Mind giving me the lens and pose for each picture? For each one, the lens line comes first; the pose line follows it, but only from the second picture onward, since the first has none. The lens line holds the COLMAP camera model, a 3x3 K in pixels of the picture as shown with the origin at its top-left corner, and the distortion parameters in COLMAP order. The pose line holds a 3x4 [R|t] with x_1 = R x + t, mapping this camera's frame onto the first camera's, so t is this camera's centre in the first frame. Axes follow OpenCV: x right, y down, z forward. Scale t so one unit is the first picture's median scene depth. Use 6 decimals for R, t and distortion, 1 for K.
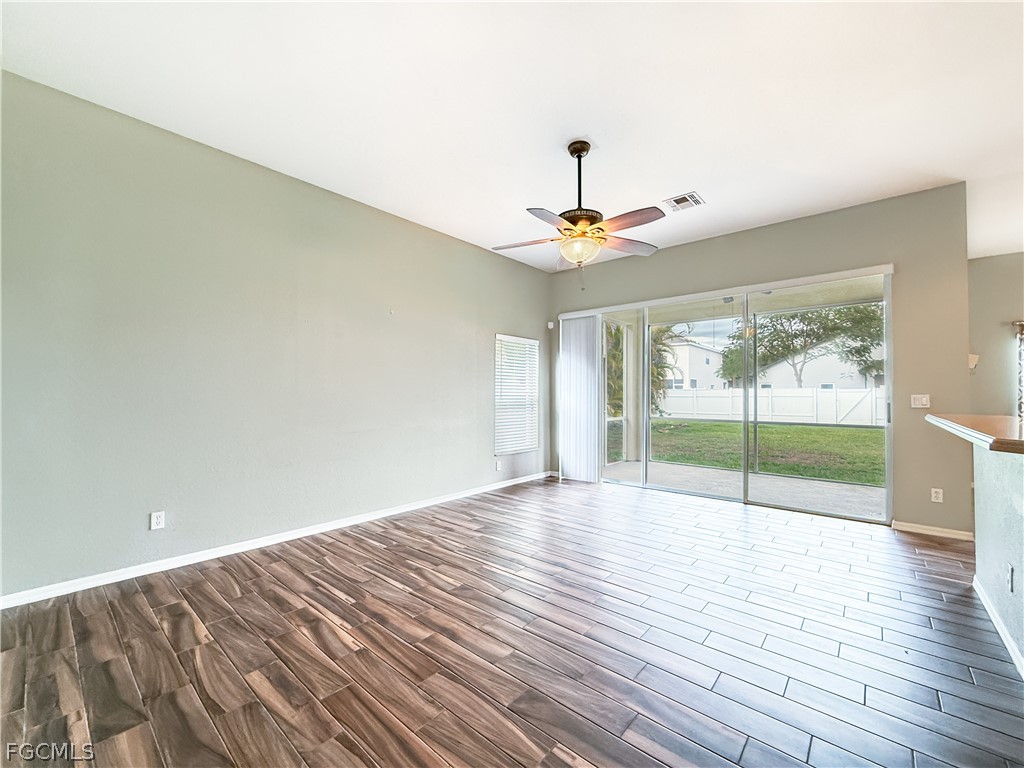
lens RADIAL K [[418.8, 0, 509.7], [0, 418.8, 389.1], [0, 0, 1]] dist [-0.009897, 0.000425]
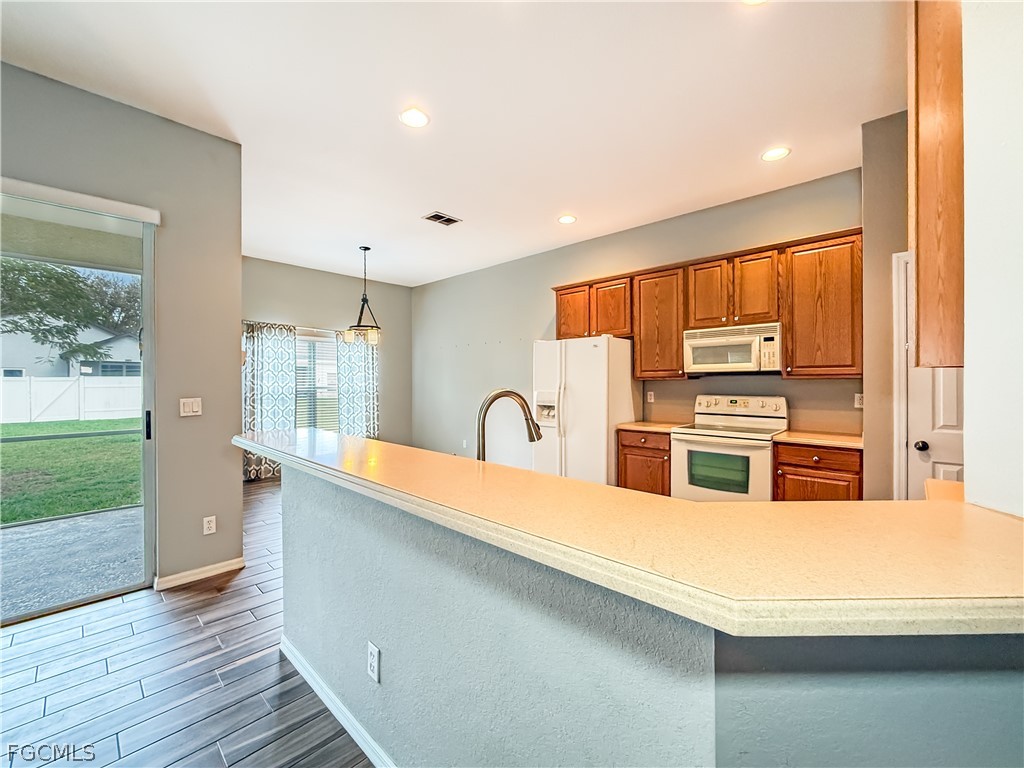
lens RADIAL K [[418.6, 0, 509.8], [0, 418.6, 381.9], [0, 0, 1]] dist [-0.010112, 0.000034]
pose [[0.039910, -0.004972, 0.999191, 0.245121], [-0.010635, 0.999929, 0.005401, -0.024942], [-0.999147, -0.010842, 0.039854, 0.371426]]
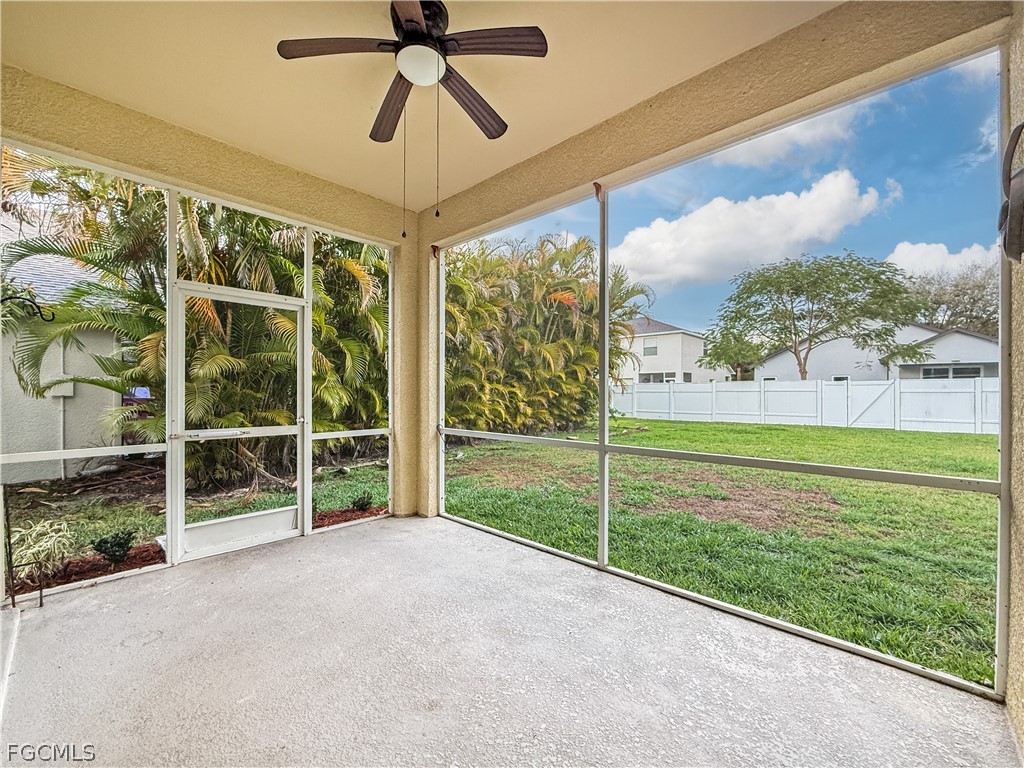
lens RADIAL K [[420.2, 0, 509.1], [0, 420.2, 393.9], [0, 0, 1]] dist [-0.009973, -0.000208]
pose [[0.999460, -0.002421, -0.032756, 0.968671], [0.003074, 0.999798, 0.019879, 0.031060], [0.032701, -0.019969, 0.999266, 1.099137]]
